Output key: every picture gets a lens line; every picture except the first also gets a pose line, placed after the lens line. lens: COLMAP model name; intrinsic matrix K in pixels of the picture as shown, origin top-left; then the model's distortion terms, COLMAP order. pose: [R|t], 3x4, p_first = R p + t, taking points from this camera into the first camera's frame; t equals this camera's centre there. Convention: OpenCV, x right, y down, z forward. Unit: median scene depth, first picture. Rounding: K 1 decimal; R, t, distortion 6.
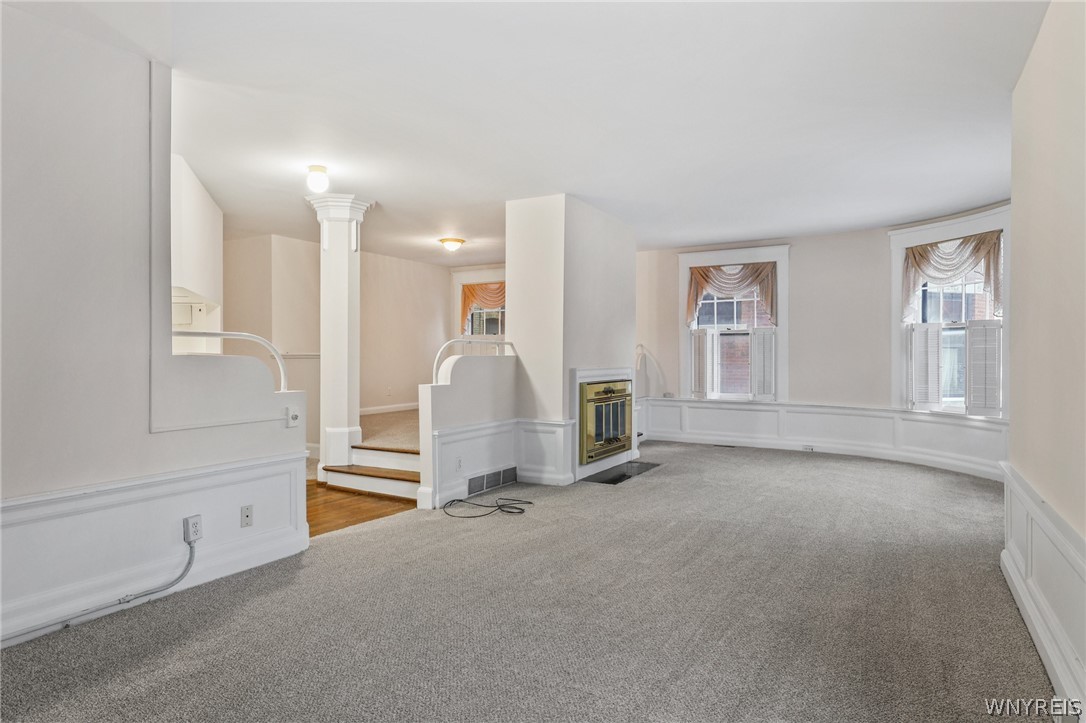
lens RADIAL K [[646.5, 0, 542.8], [0, 646.5, 356.4], [0, 0, 1]] dist [-0.000846, 0.000569]
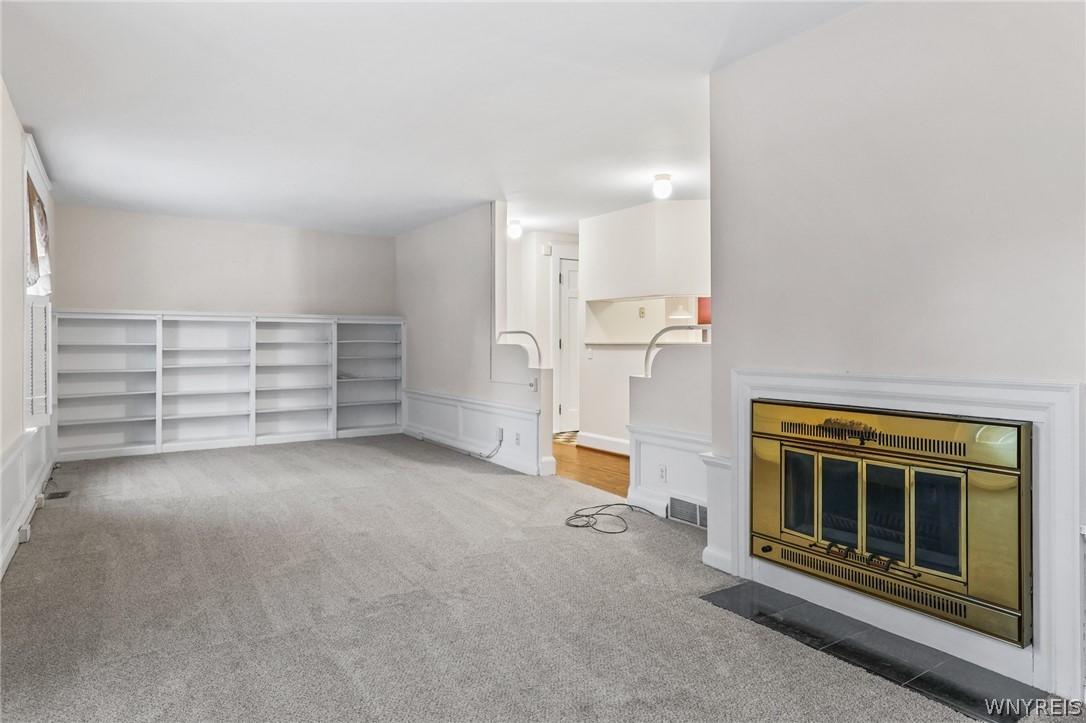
lens RADIAL K [[644.7, 0, 546.2], [0, 644.7, 335.1], [0, 0, 1]] dist [-0.000149, -0.000220]
pose [[-0.440196, -0.012099, -0.897820, 0.509139], [-0.006153, 0.999926, -0.010458, -0.003080], [0.897881, 0.000921, -0.440238, 0.905659]]
